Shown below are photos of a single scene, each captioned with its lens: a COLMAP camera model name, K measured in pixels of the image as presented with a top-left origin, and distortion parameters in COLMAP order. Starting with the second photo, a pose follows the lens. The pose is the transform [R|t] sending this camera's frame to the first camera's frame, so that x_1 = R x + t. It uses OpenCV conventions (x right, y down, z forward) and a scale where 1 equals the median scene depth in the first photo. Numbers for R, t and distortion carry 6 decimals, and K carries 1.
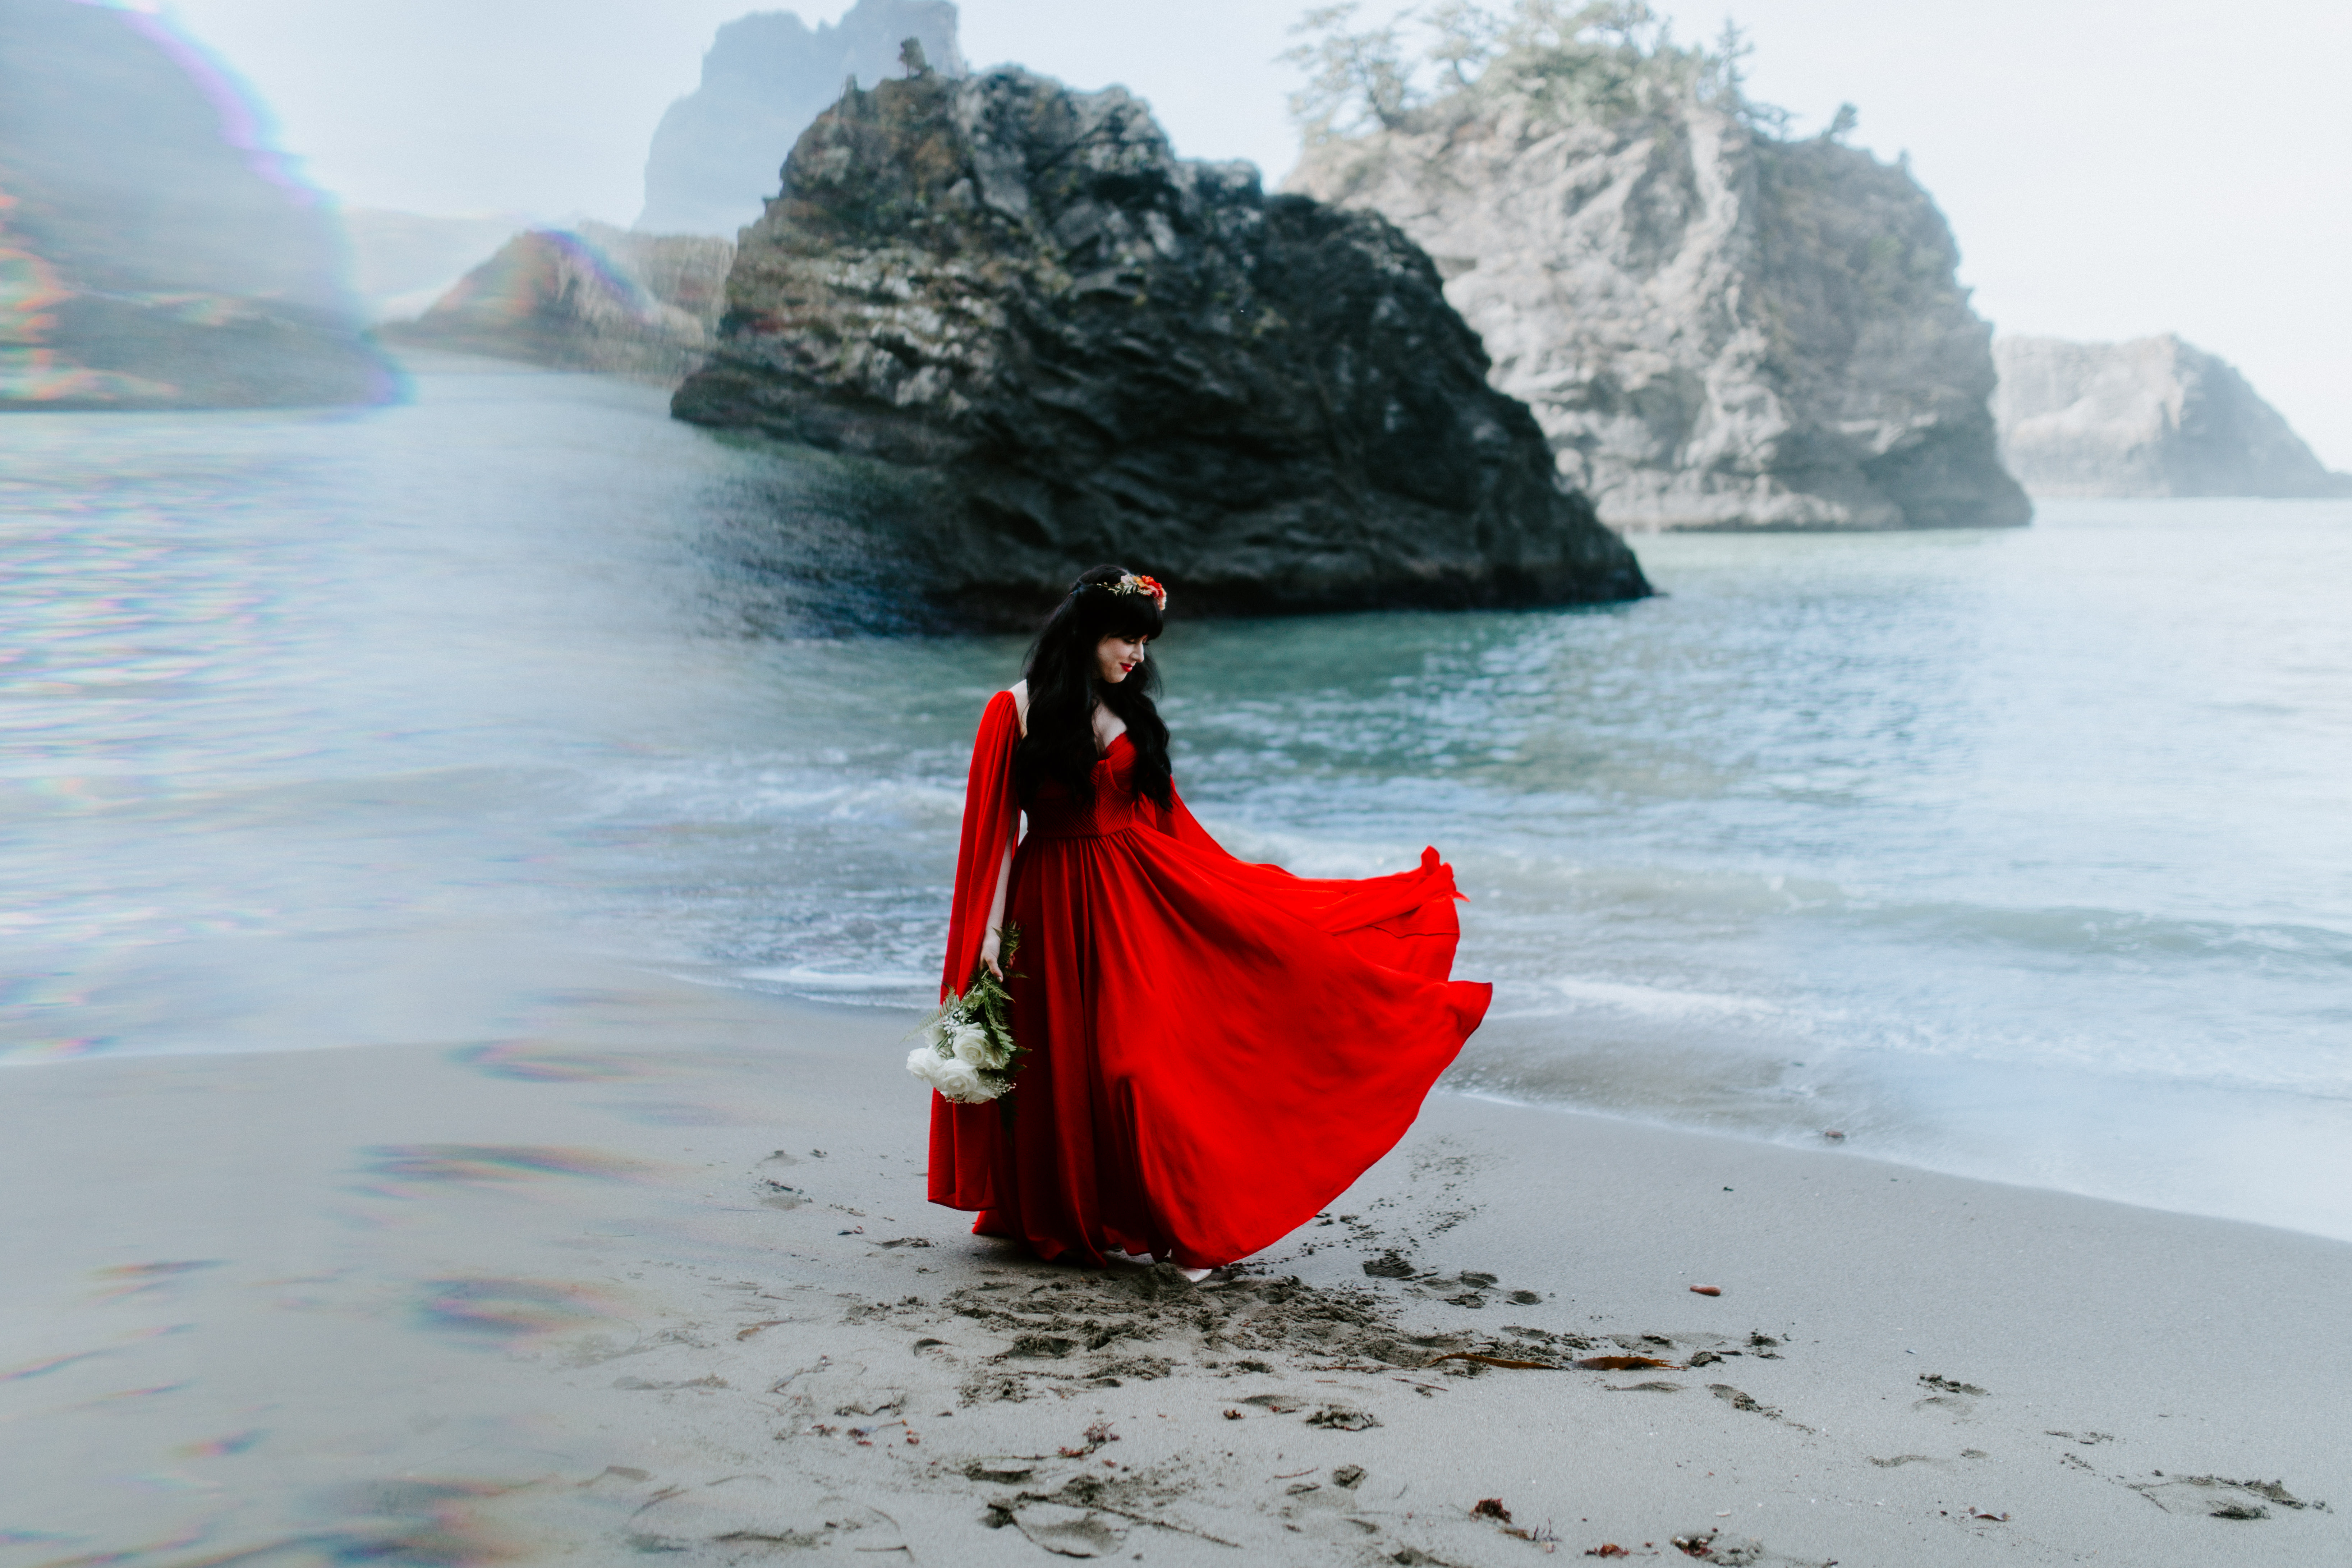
lens RADIAL K [[2257.6, 0, 1176.0], [0, 2257.6, 784.0], [0, 0, 1]] dist [0.002393, -0.001541]
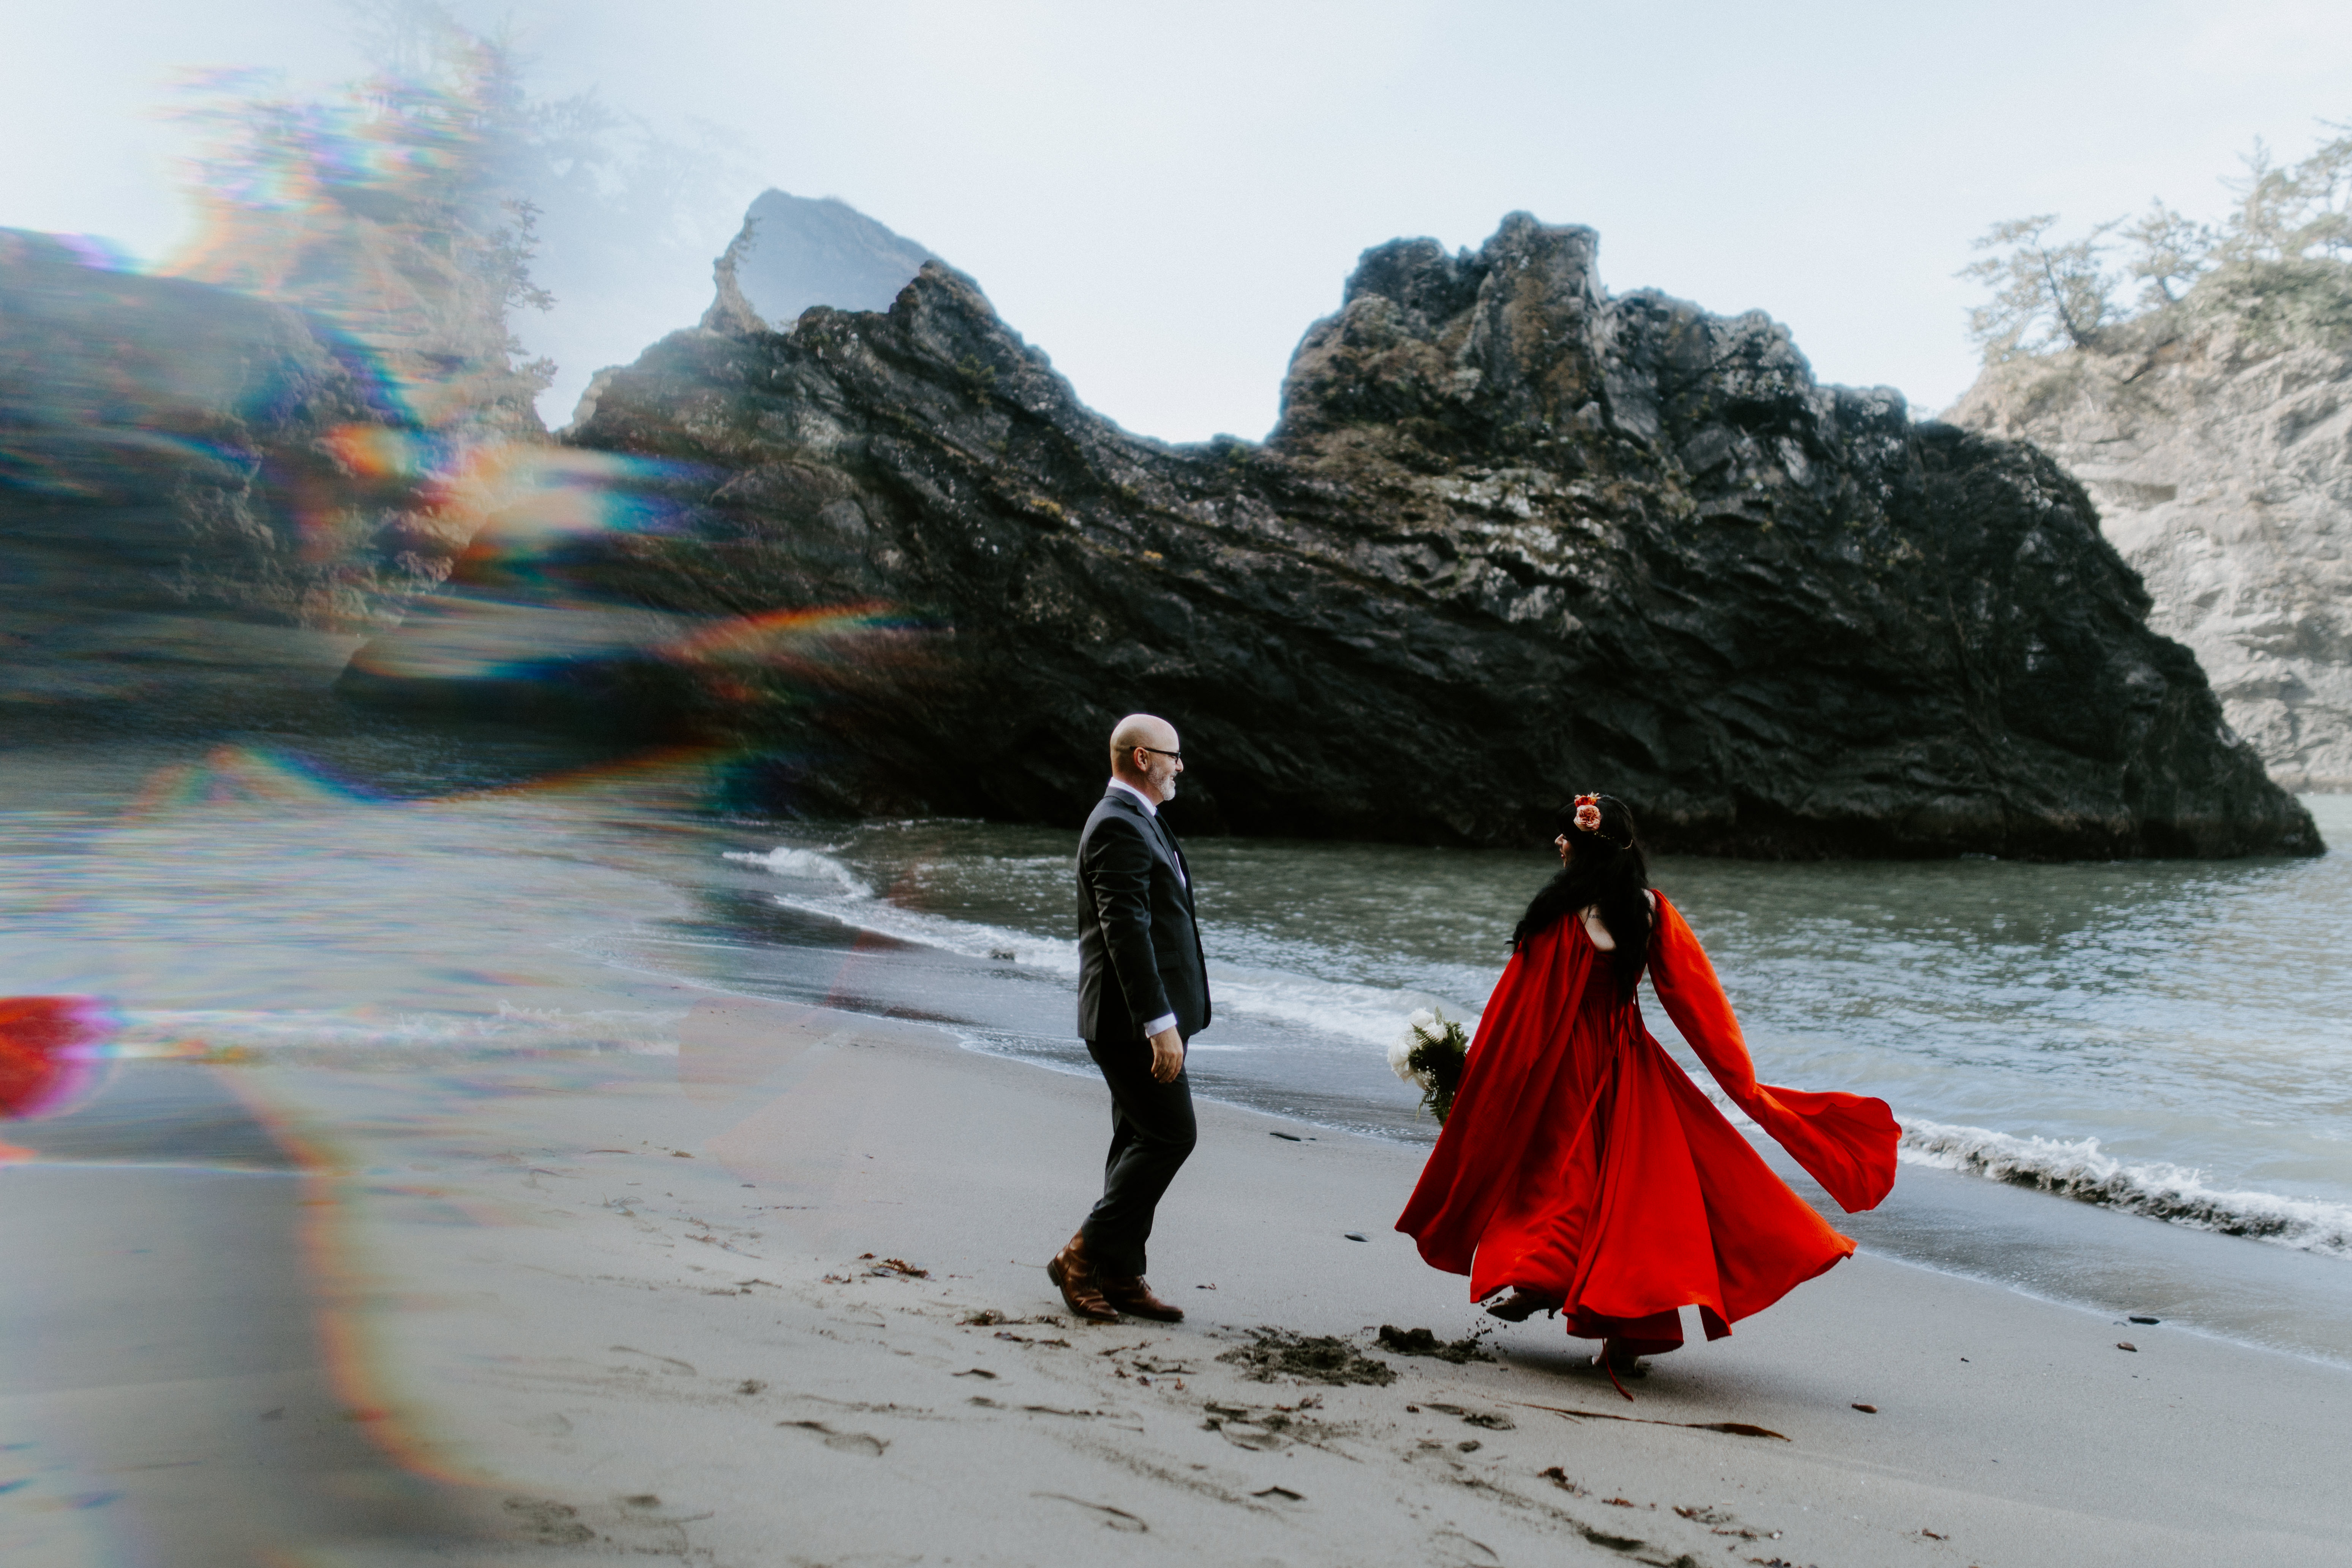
lens RADIAL K [[2384.5, 0, 1225.4], [0, 2384.5, 786.3], [0, 0, 1]] dist [-0.008352, 0.009563]
pose [[0.966833, 0.061073, -0.248002, 0.019967], [-0.084052, 0.992987, -0.083143, 0.002428], [0.241185, 0.101231, 0.965185, -0.037722]]
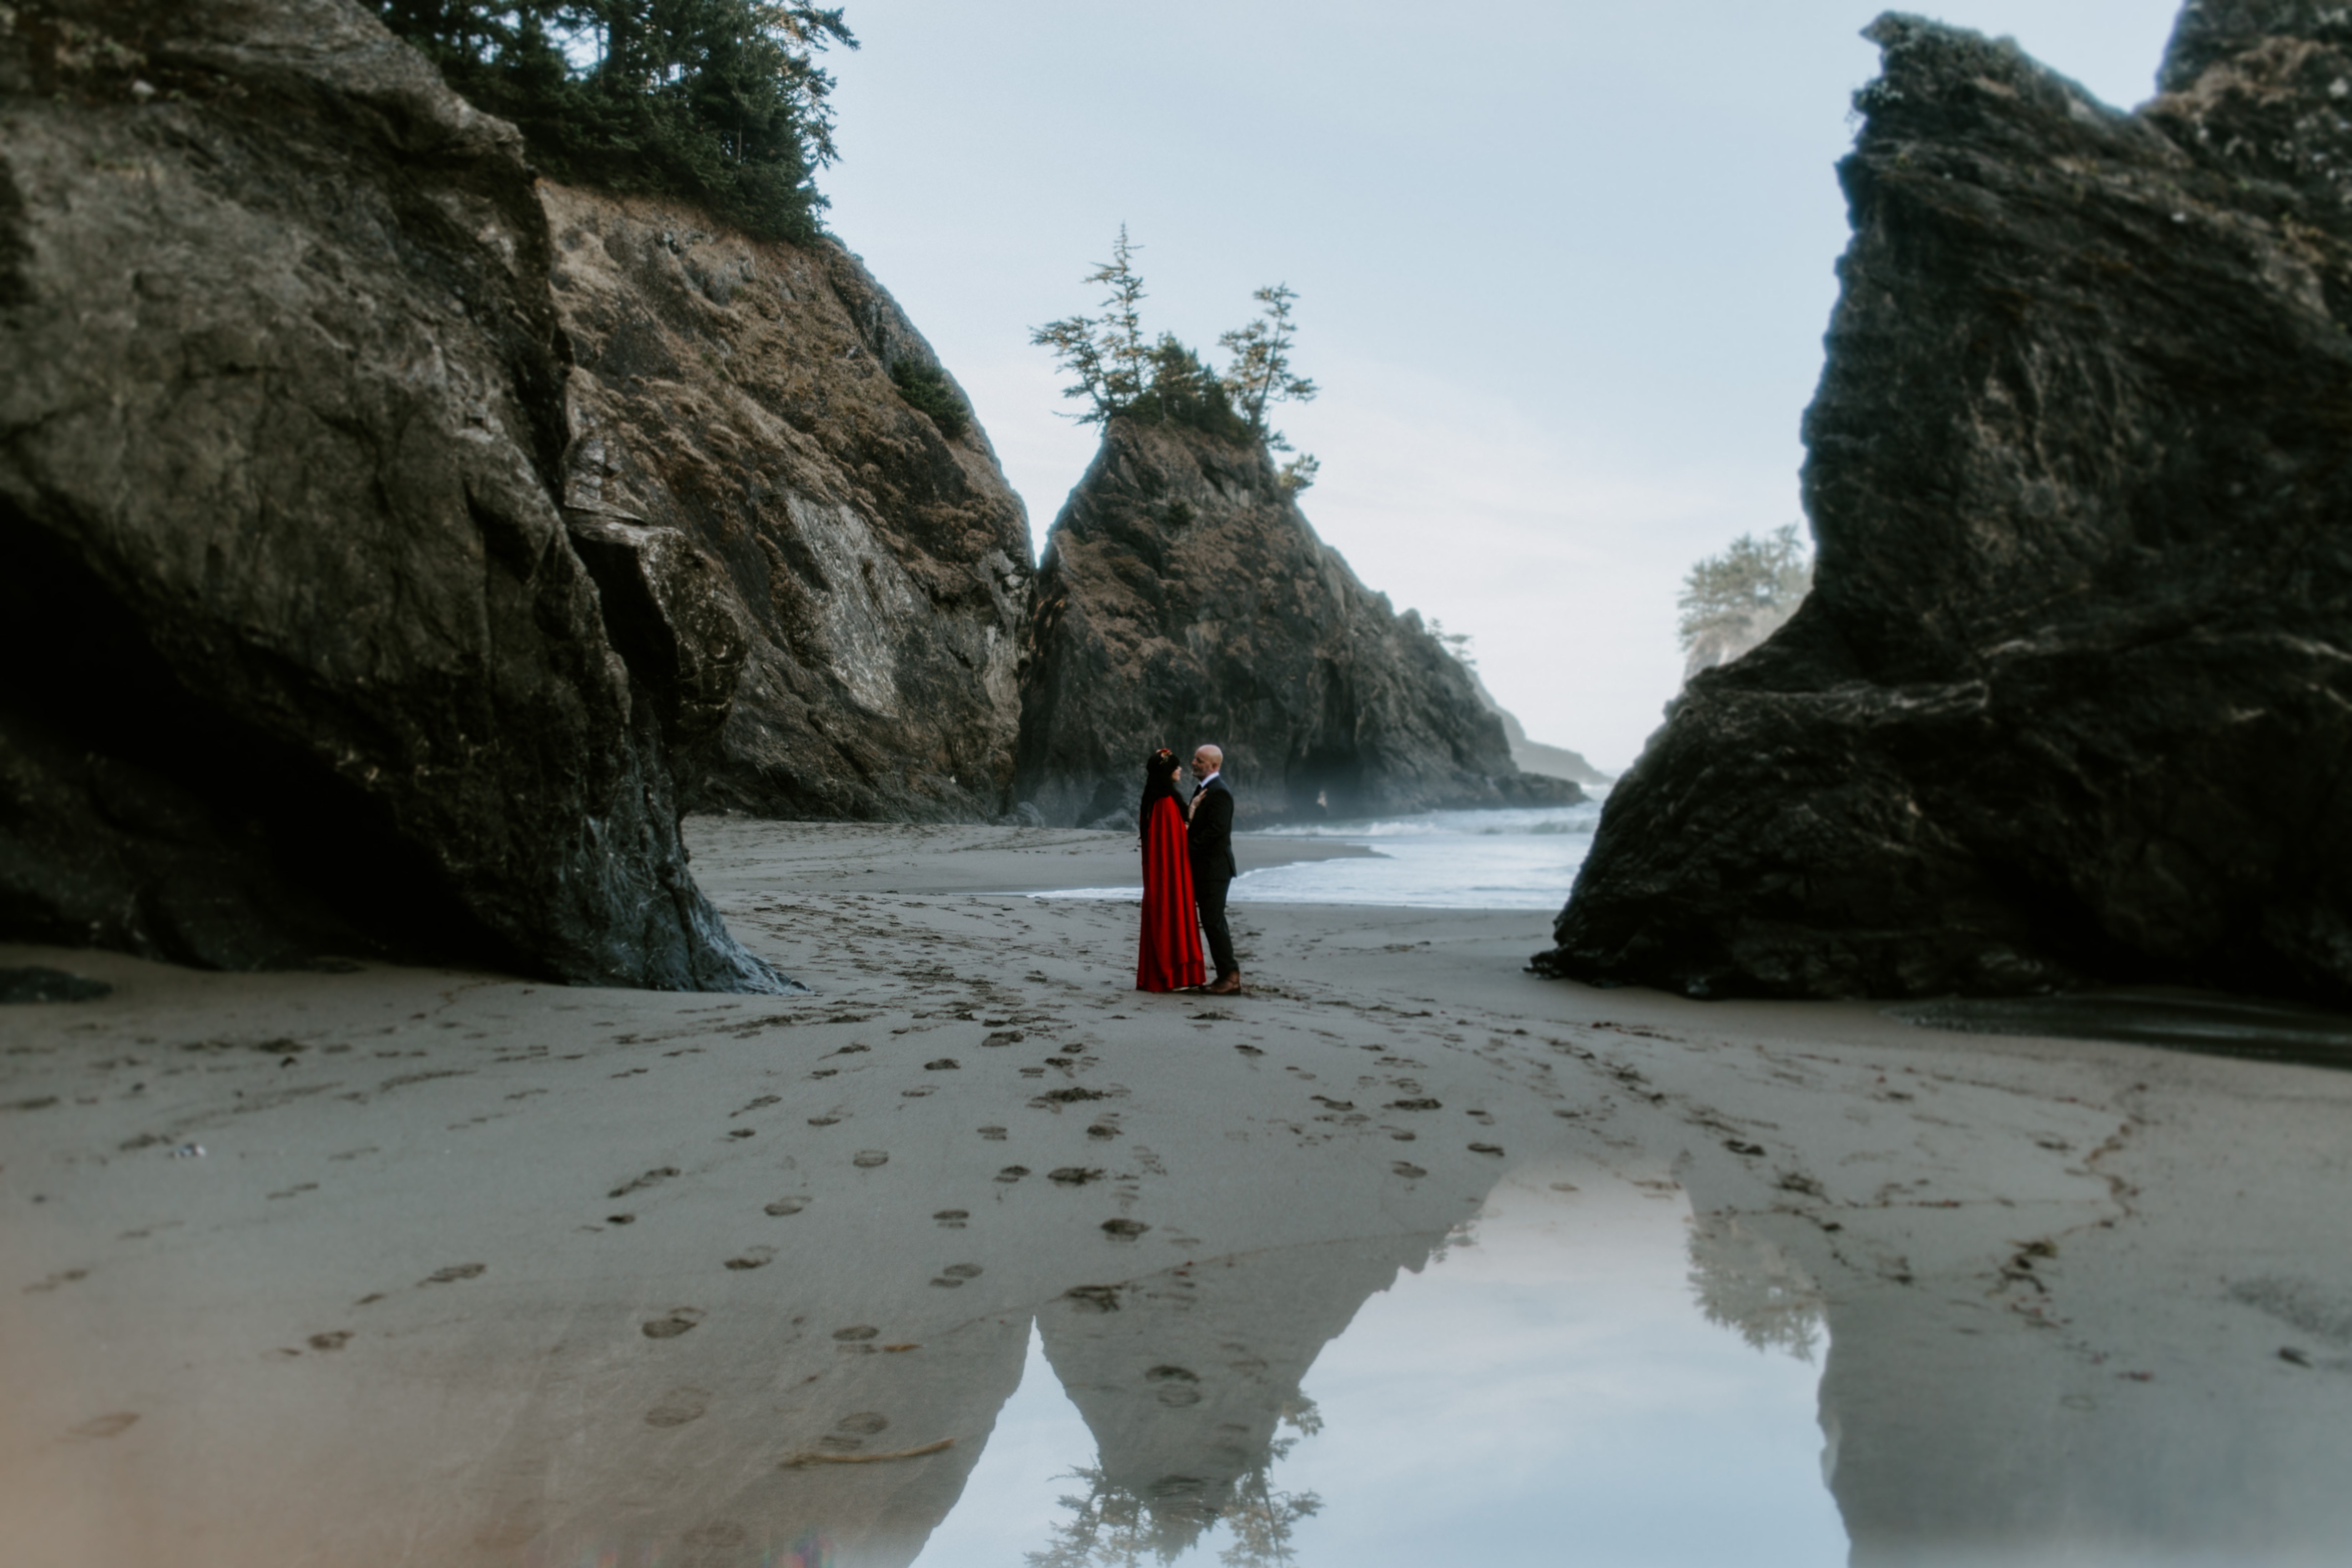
lens RADIAL K [[2204.9, 0, 1176.0], [0, 2204.9, 784.0], [0, 0, 1]] dist [-0.001859, 0.009957]
pose [[0.848187, -0.037604, -0.528360, -0.418088], [-0.022283, 0.994061, -0.106520, -0.044110], [0.529228, 0.102122, 0.842312, 0.416569]]
